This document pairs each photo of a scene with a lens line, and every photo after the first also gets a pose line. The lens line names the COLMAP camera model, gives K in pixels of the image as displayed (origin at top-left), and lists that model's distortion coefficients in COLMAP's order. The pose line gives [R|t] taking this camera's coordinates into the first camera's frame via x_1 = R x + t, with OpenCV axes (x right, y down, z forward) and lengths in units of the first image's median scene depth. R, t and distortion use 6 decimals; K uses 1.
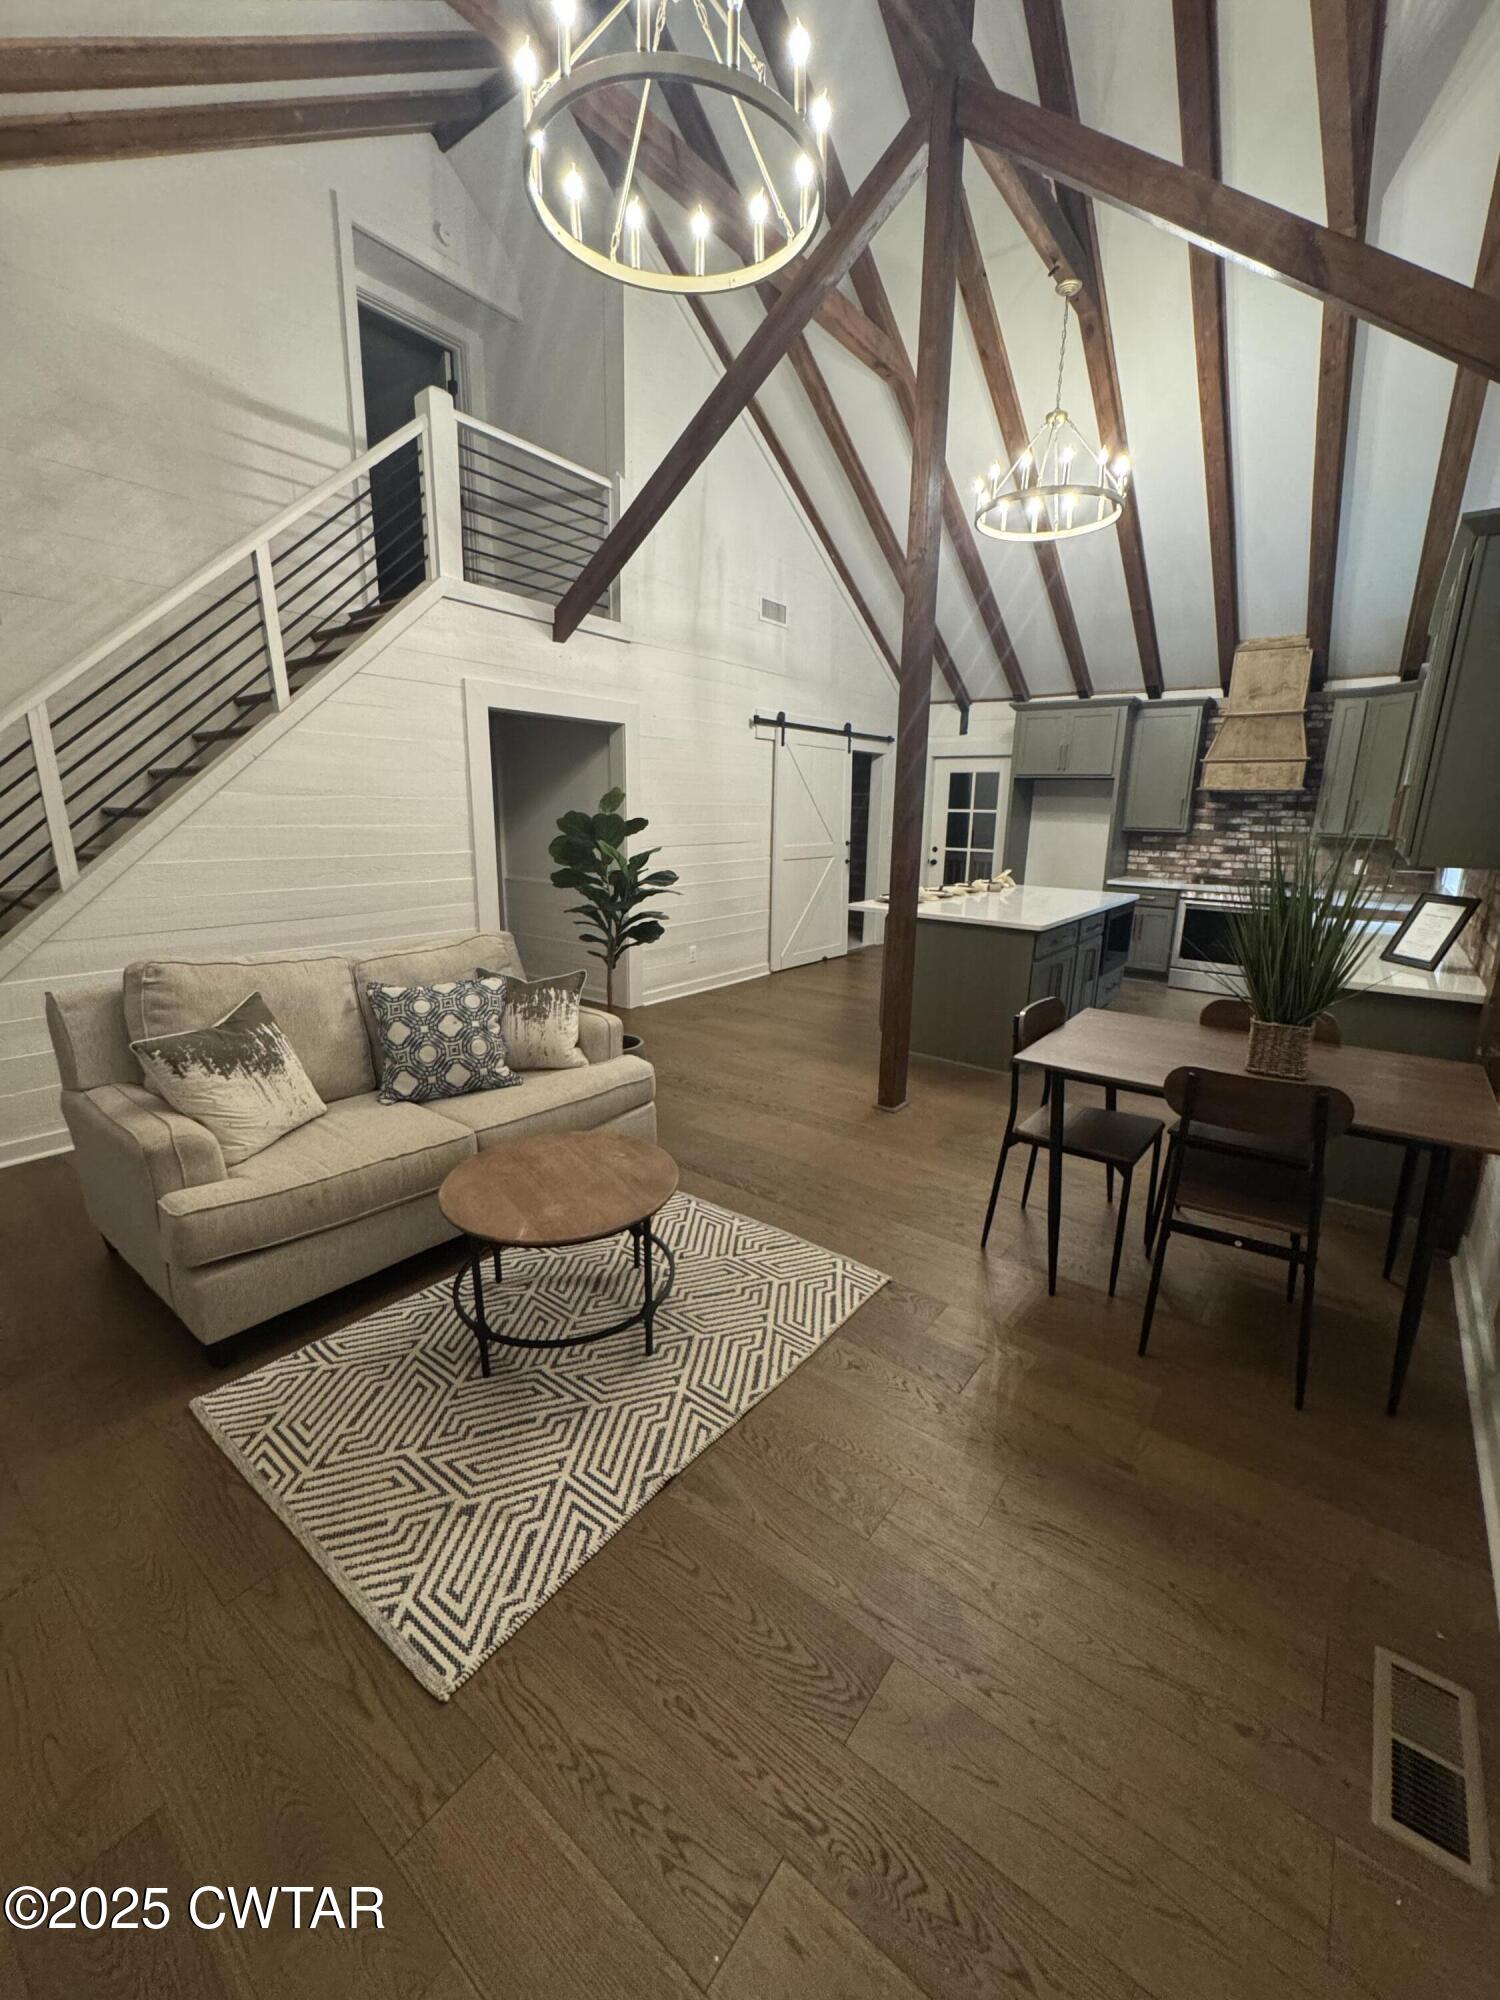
lens RADIAL K [[793.9, 0, 750.0], [0, 793.9, 1000.0], [0, 0, 1]] dist [-0.002221, -0.000384]
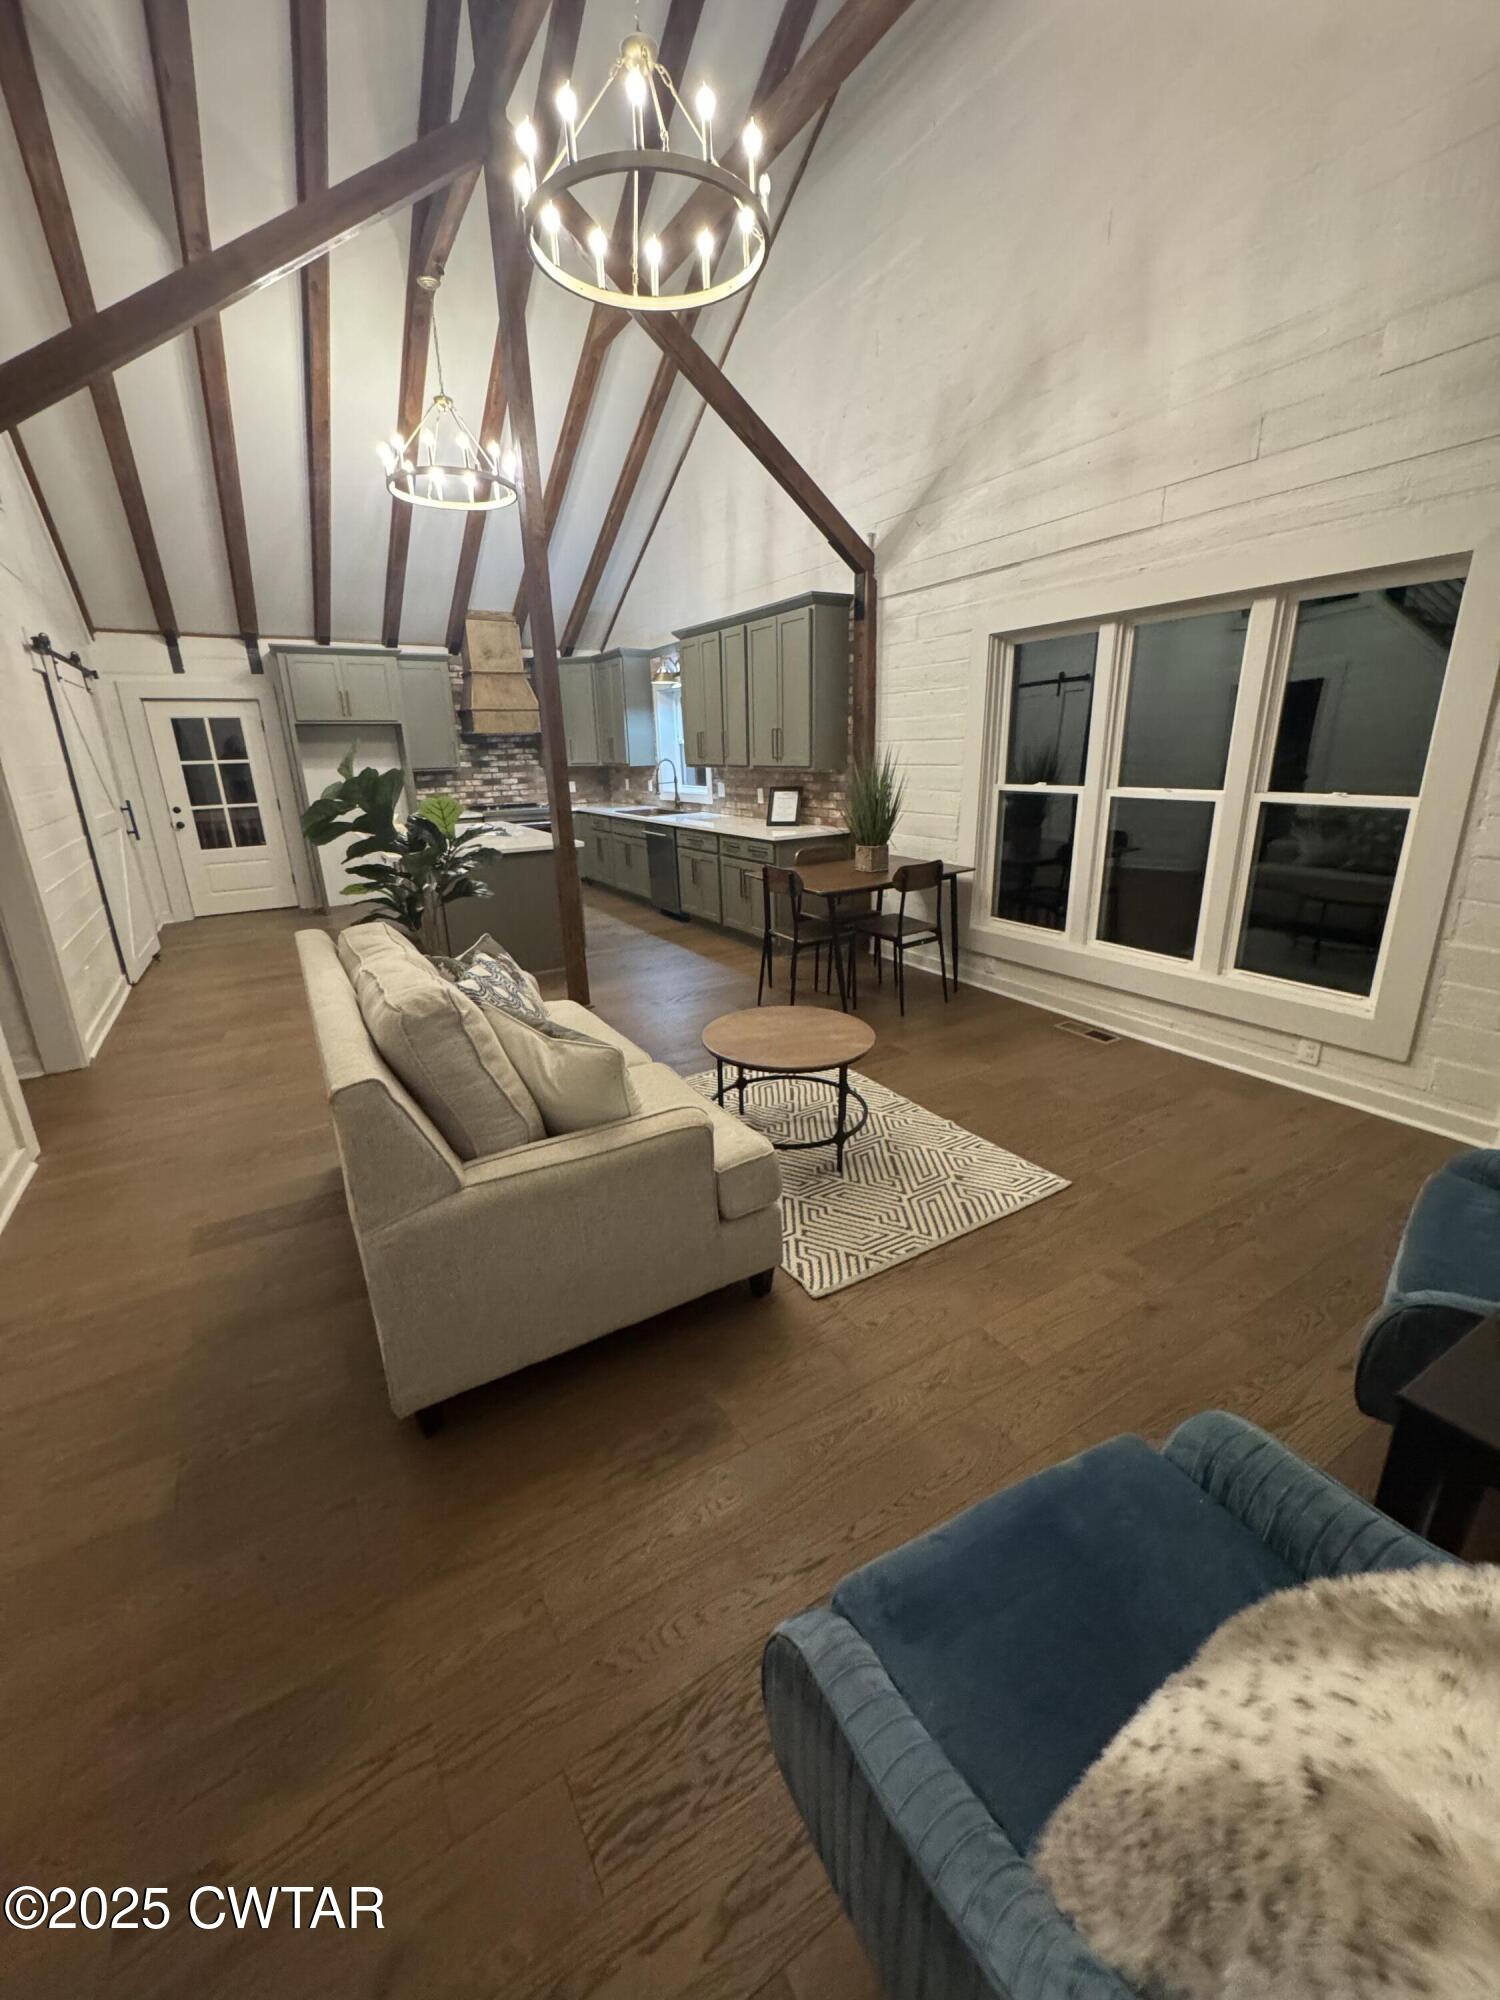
lens RADIAL K [[793.9, 0, 750.0], [0, 793.9, 1000.0], [0, 0, 1]] dist [-0.002221, -0.000384]
pose [[0.365011, -0.309460, 0.878067, -0.448559], [0.251892, 0.940791, 0.226854, -0.046741], [-0.896280, 0.138374, 0.421349, 0.154103]]
